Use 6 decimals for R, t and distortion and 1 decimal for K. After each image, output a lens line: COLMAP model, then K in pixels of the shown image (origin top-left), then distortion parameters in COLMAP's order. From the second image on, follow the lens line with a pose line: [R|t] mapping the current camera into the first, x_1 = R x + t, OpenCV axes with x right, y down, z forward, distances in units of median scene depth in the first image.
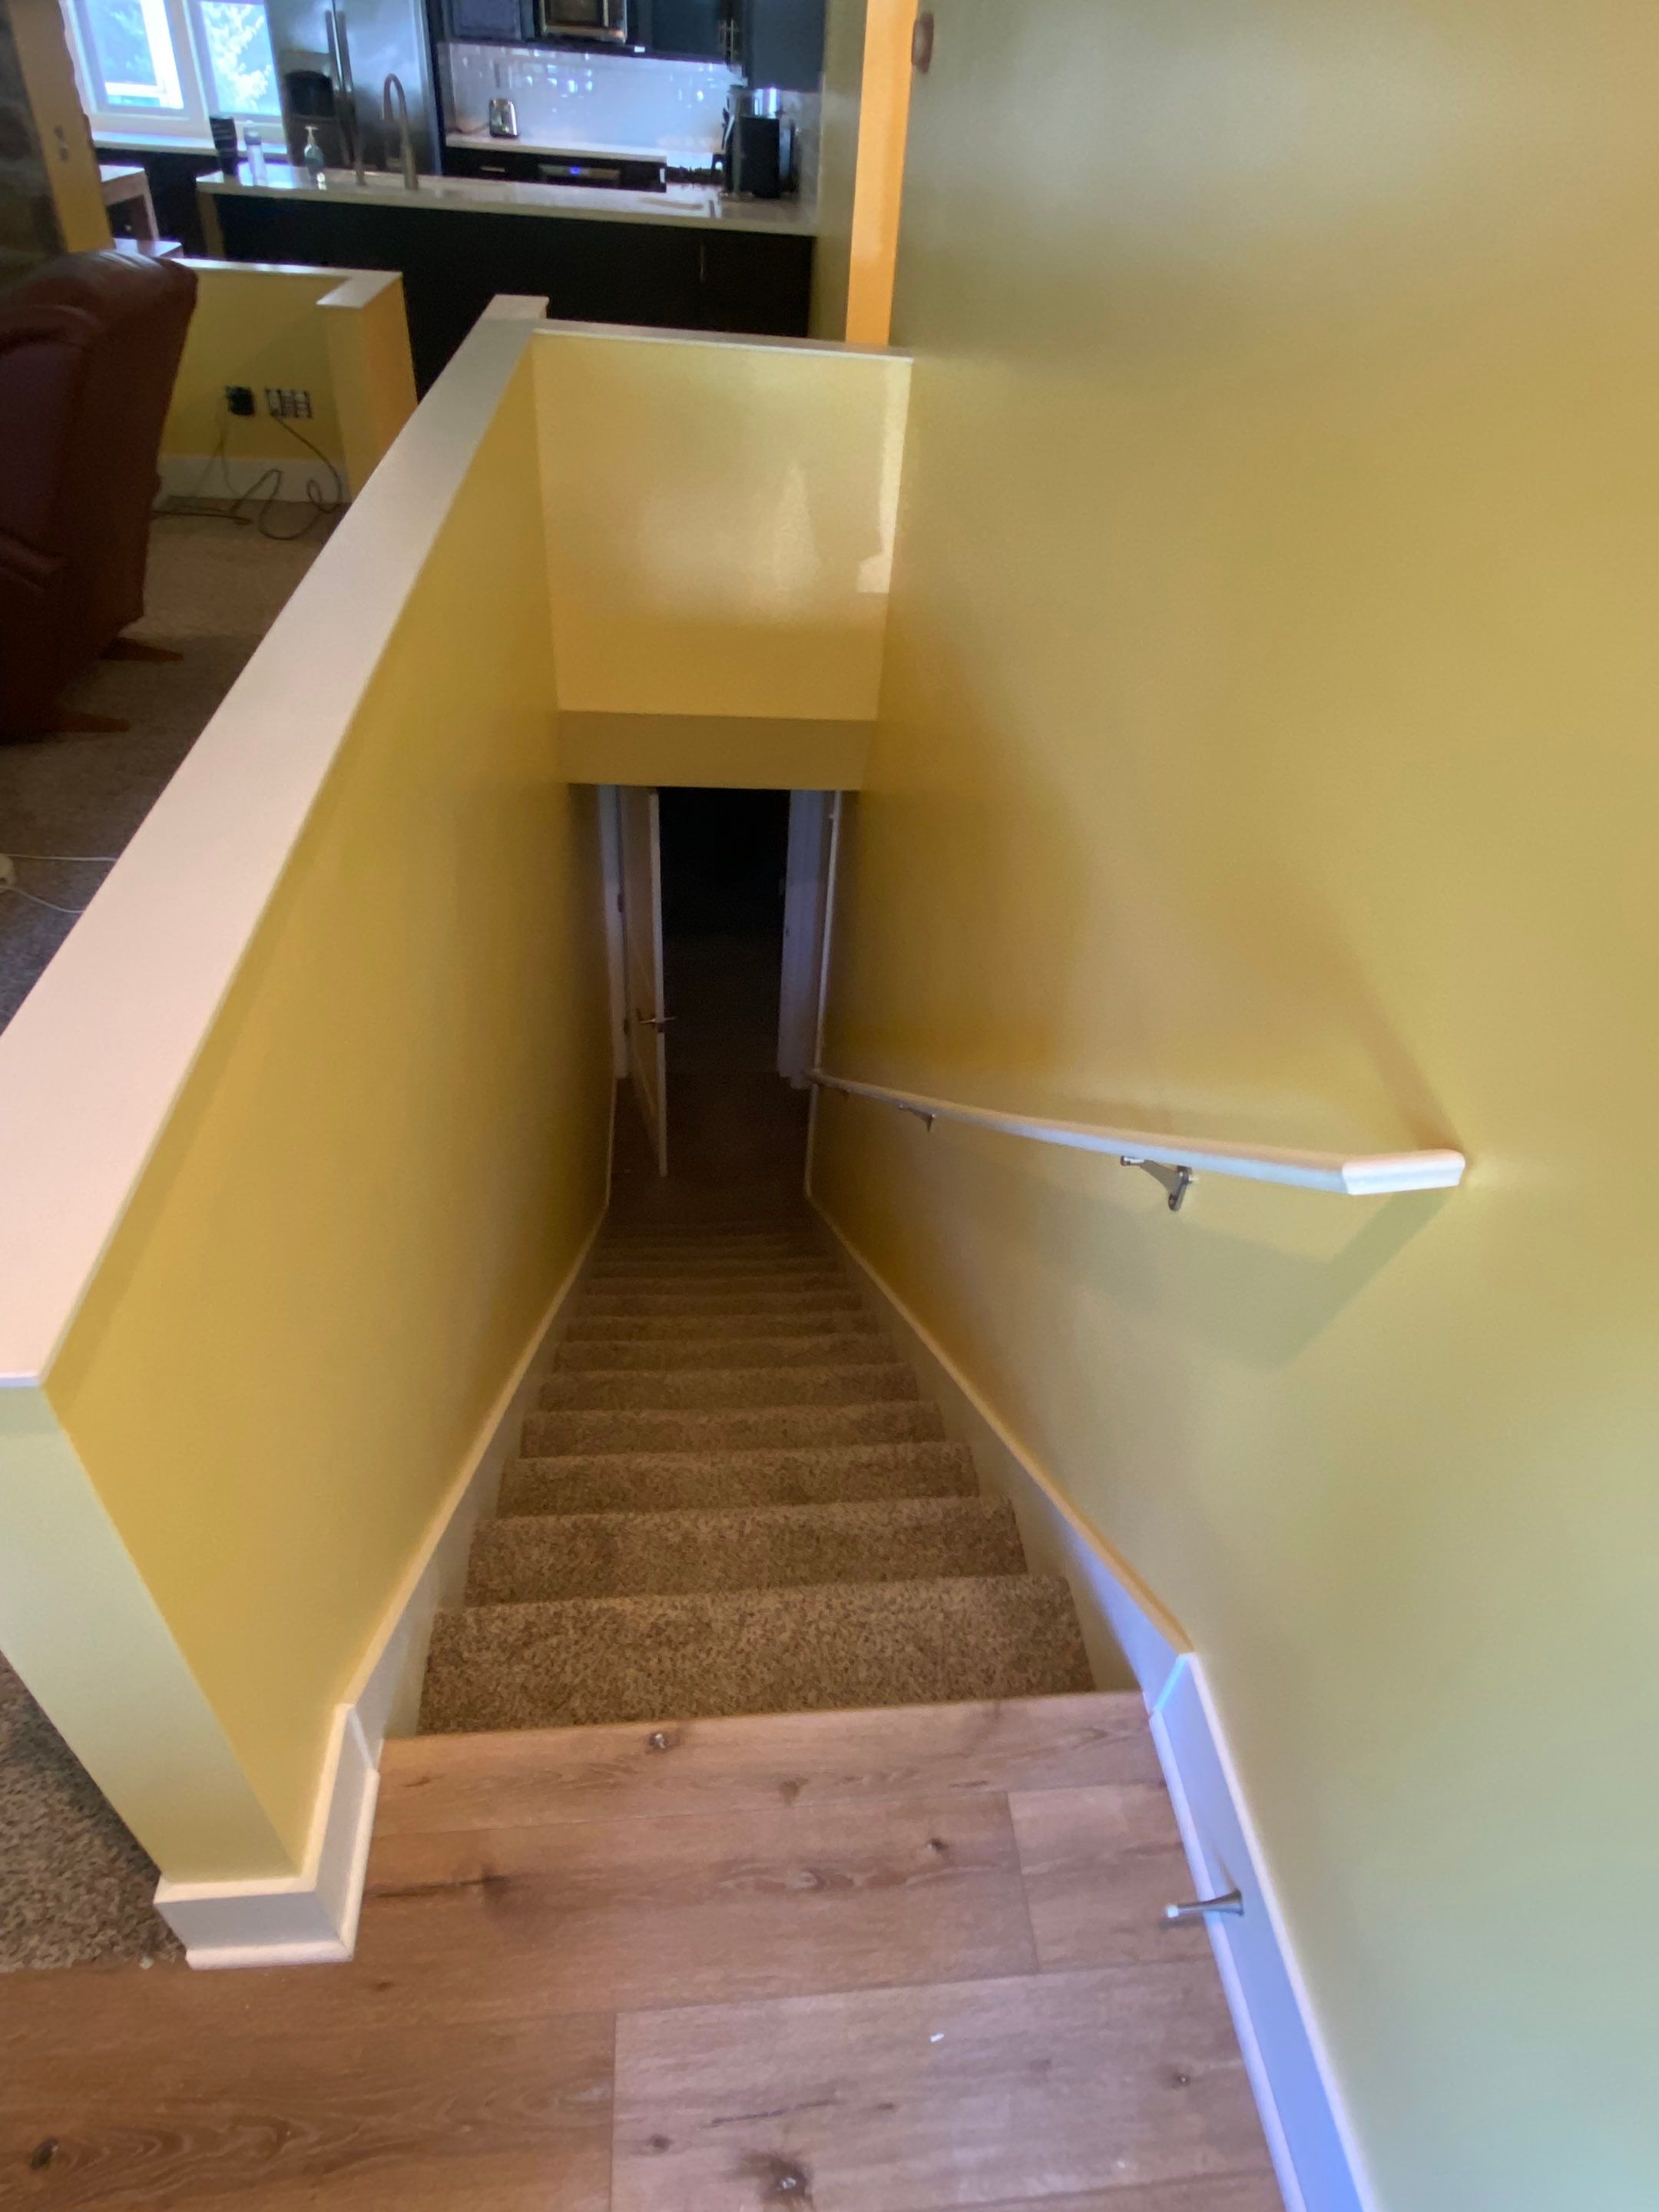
lens RADIAL K [[1241.8, 0, 829.5], [0, 1241.8, 1106.0], [0, 0, 1]] dist [-0.006856, -0.002997]
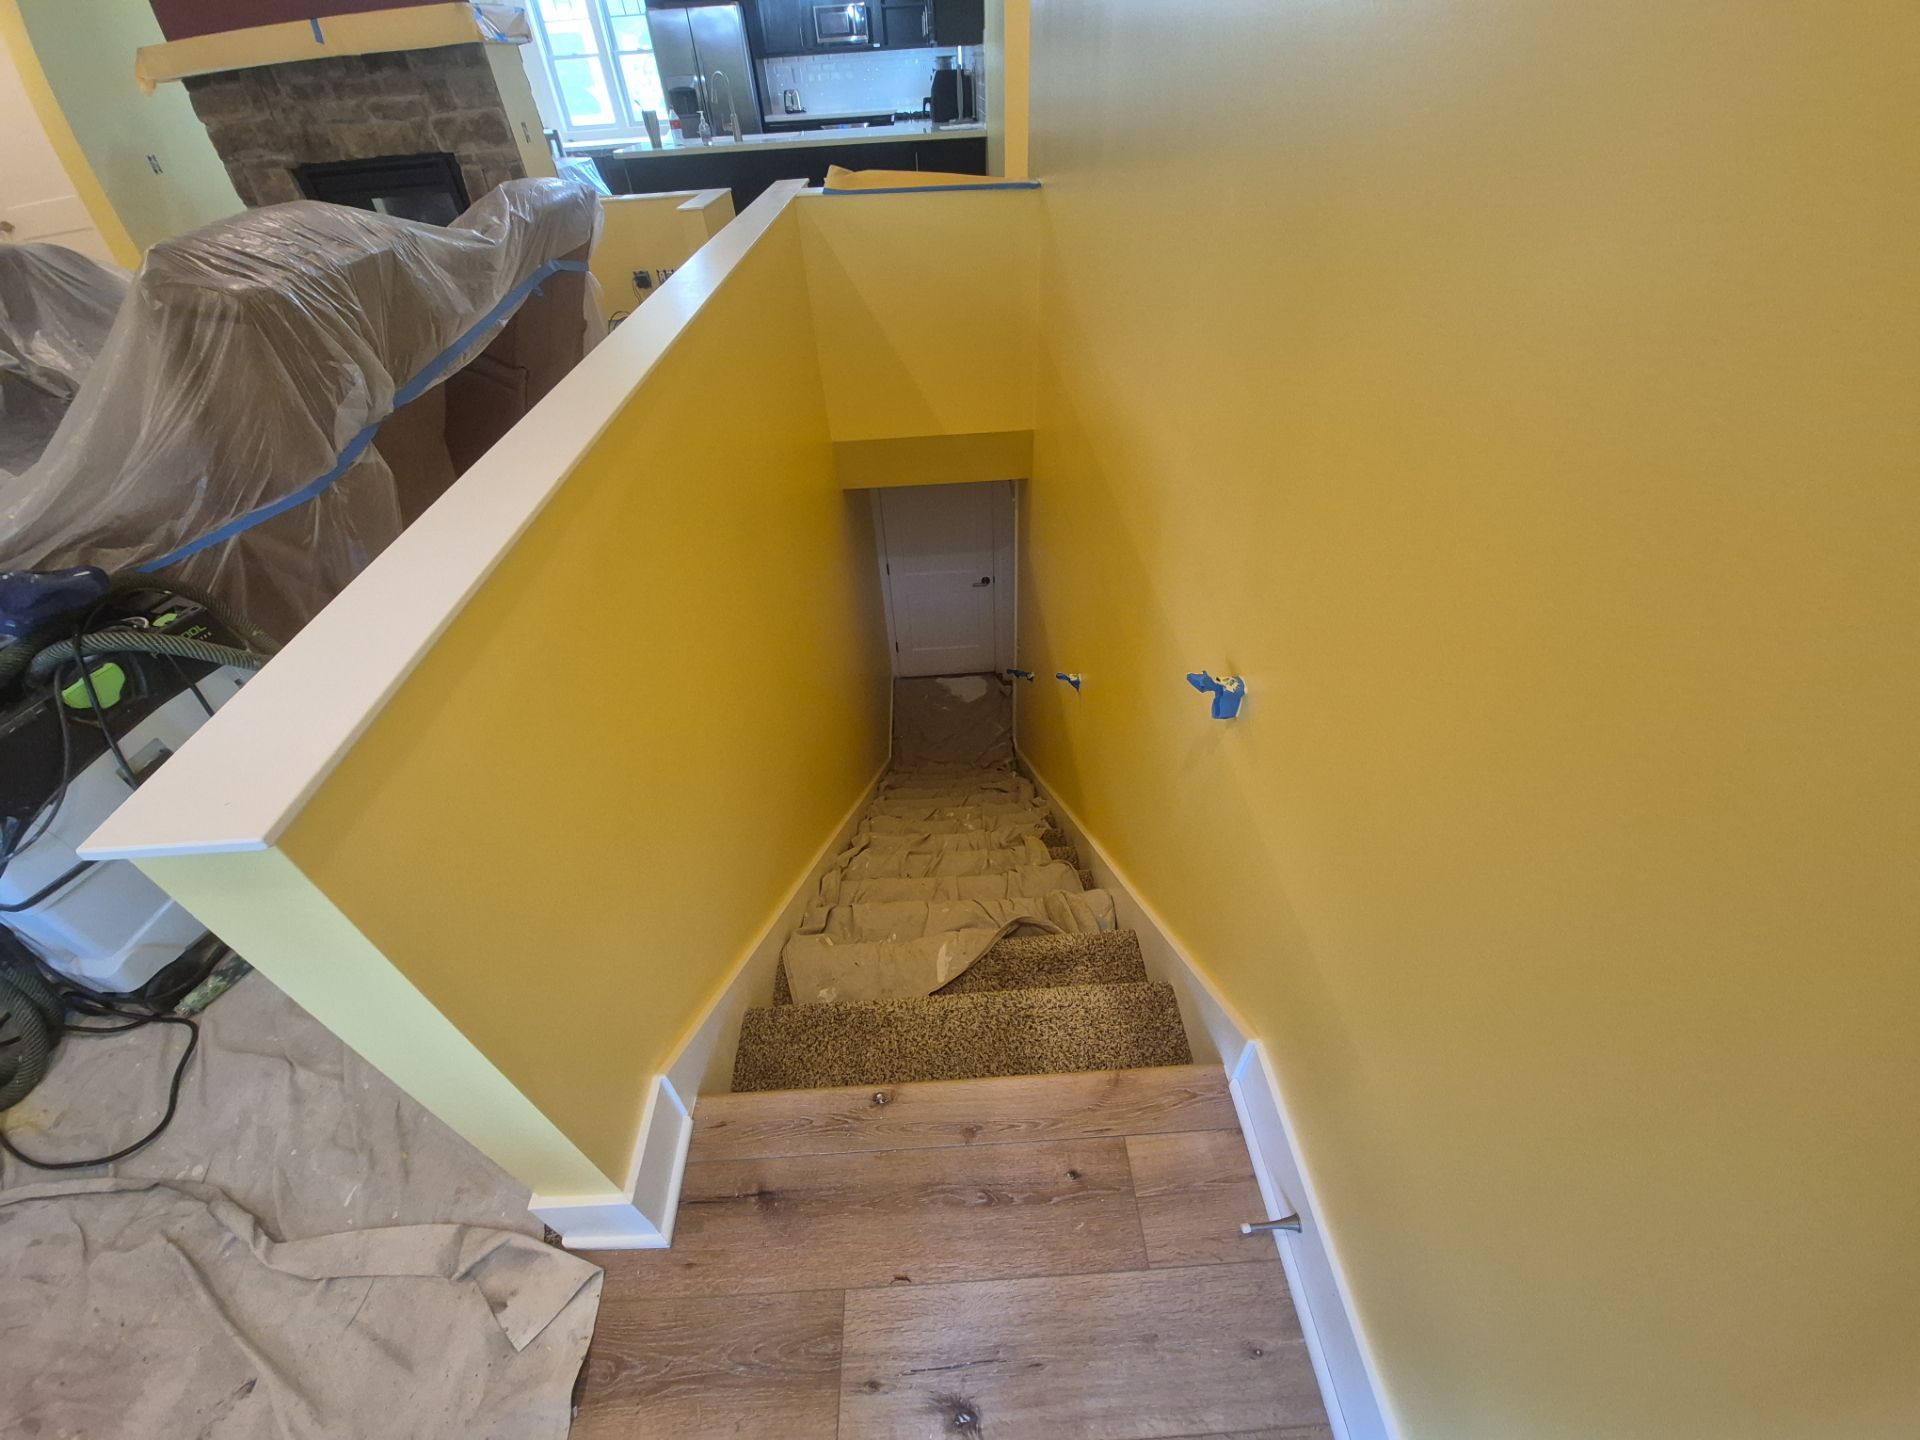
lens RADIAL K [[747.6, 0, 960.0], [0, 747.6, 720.0], [0, 0, 1]] dist [-0.009913, -0.007079]
pose [[0.993275, -0.047686, -0.105503, 0.072480], [0.049939, 0.998575, 0.018814, 0.062708], [0.104455, -0.023956, 0.994241, 0.164742]]
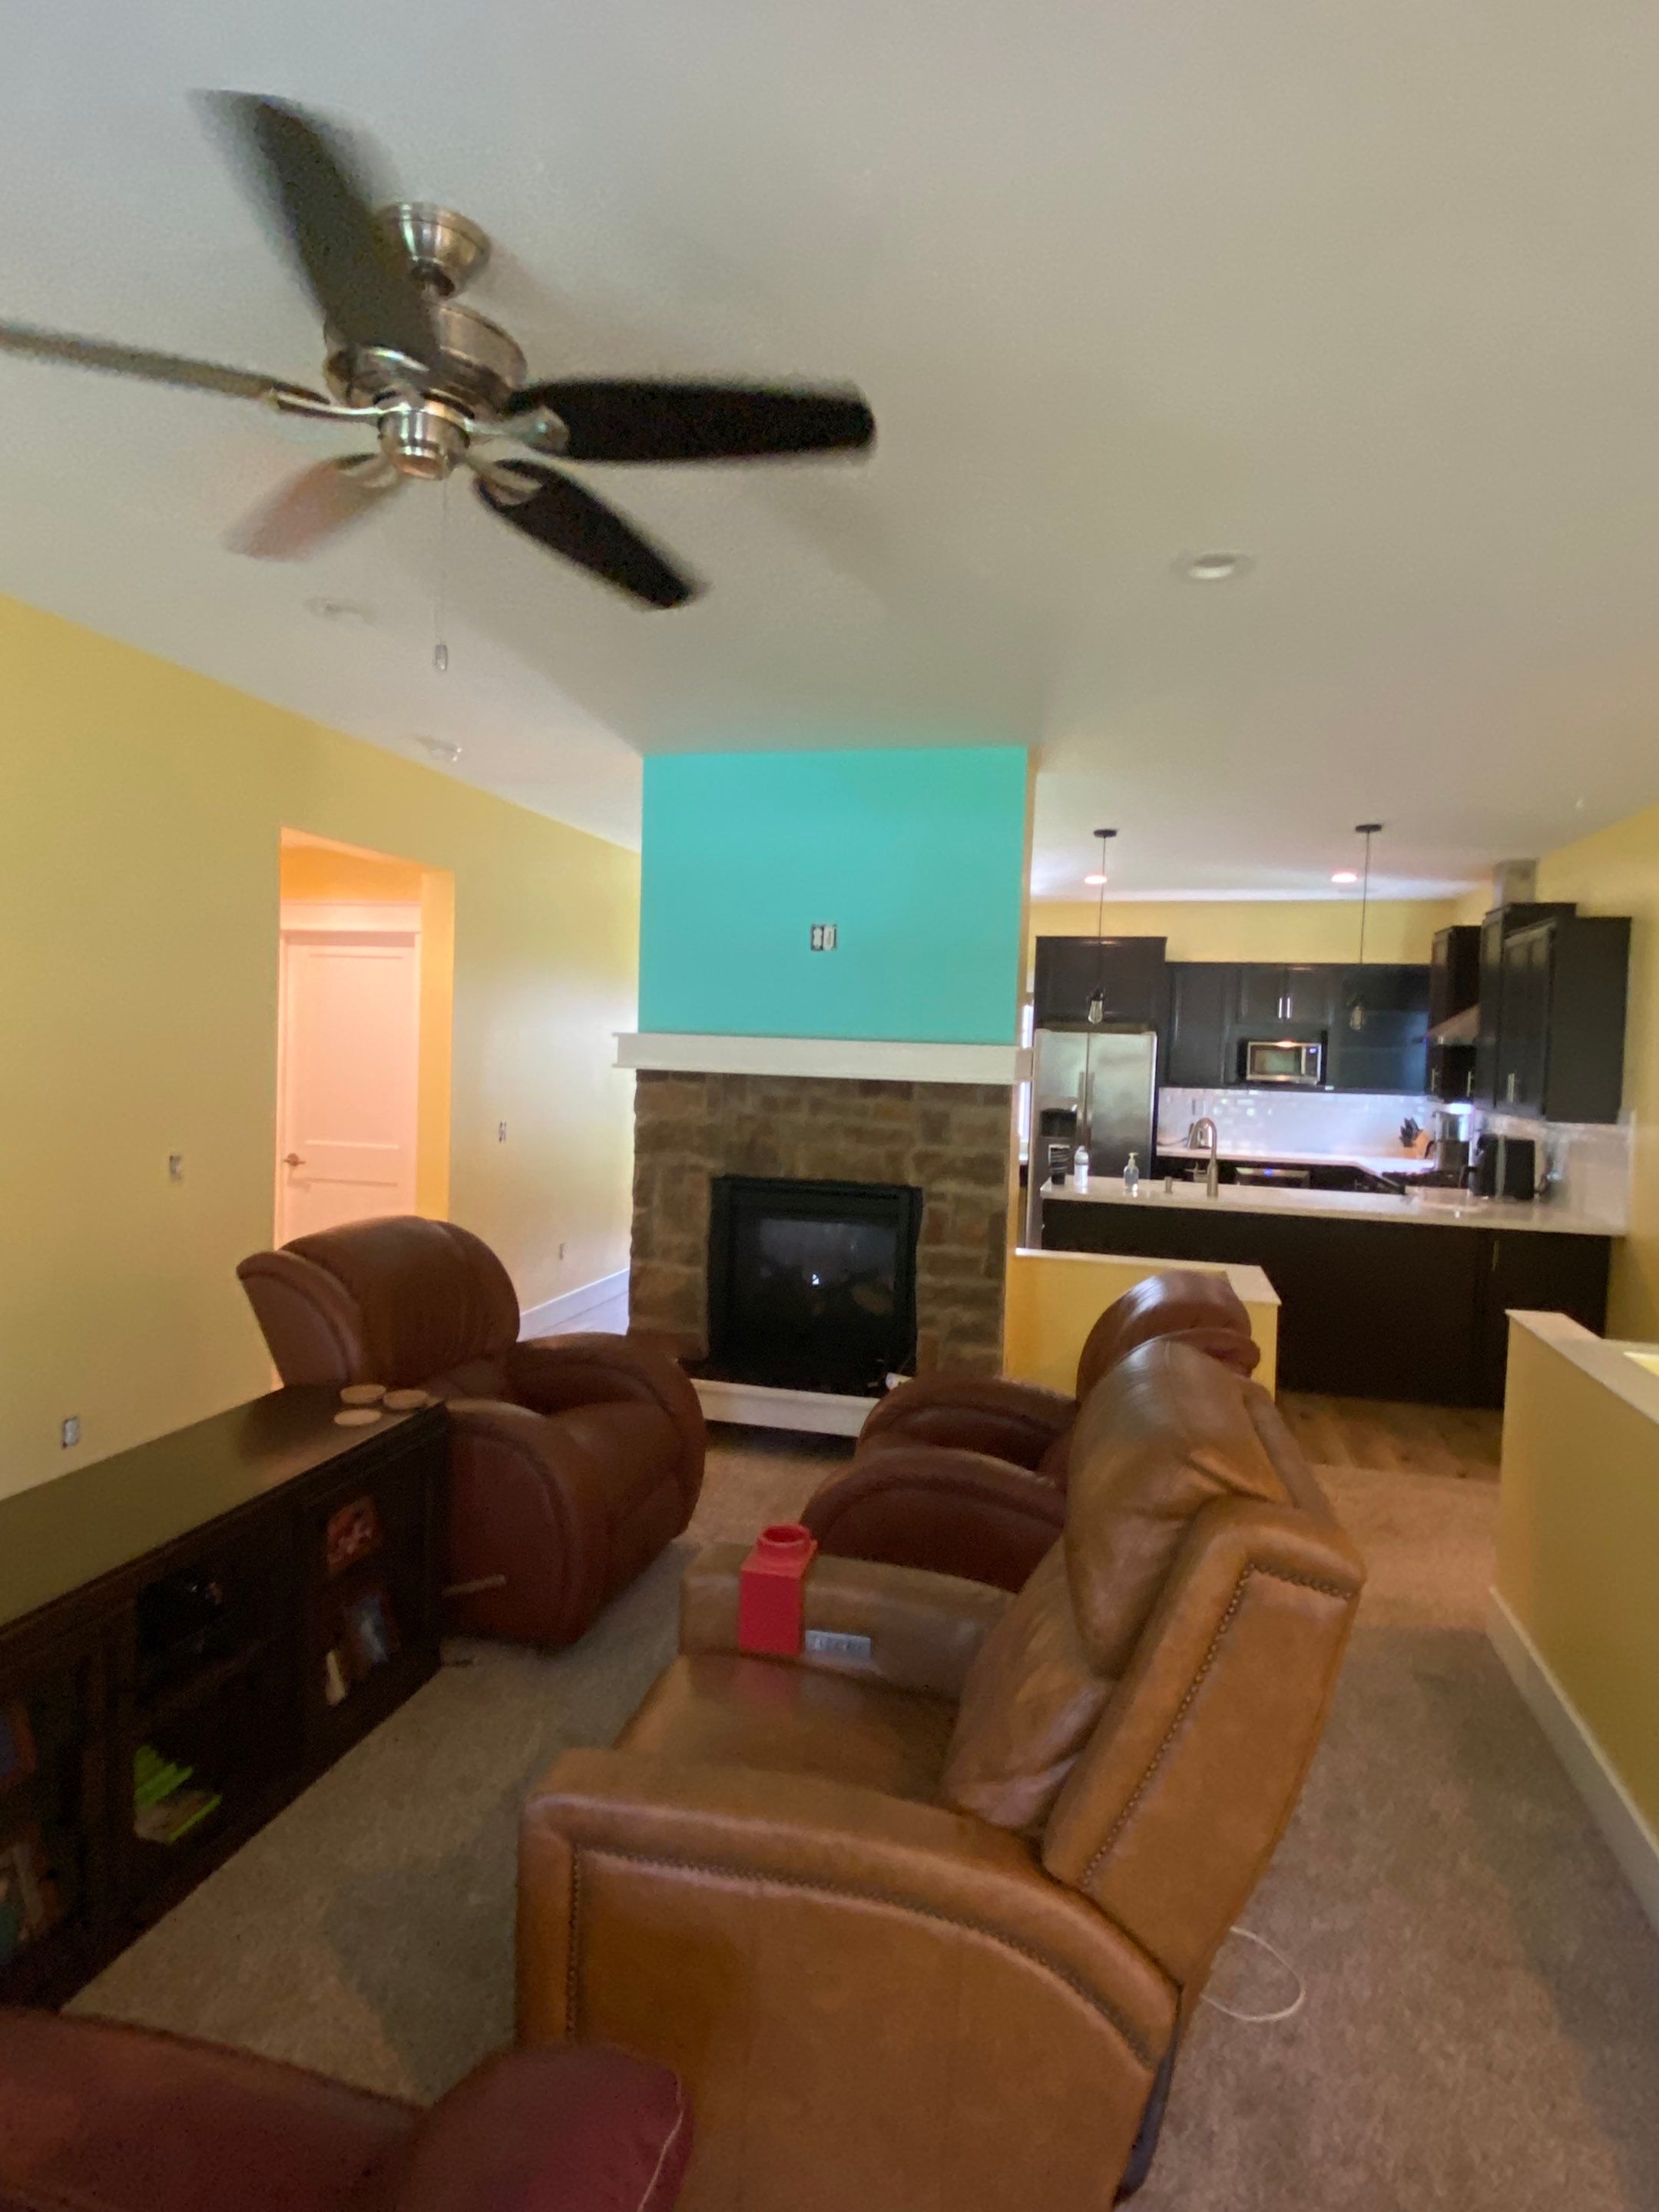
lens RADIAL K [[1241.8, 0, 829.5], [0, 1241.8, 1106.0], [0, 0, 1]] dist [-0.006856, -0.002997]
pose [[0.939973, -0.019744, -0.340676, -1.138805], [-0.199067, 0.779135, -0.594408, -0.170620], [0.277169, 0.626545, 0.728436, -0.020260]]
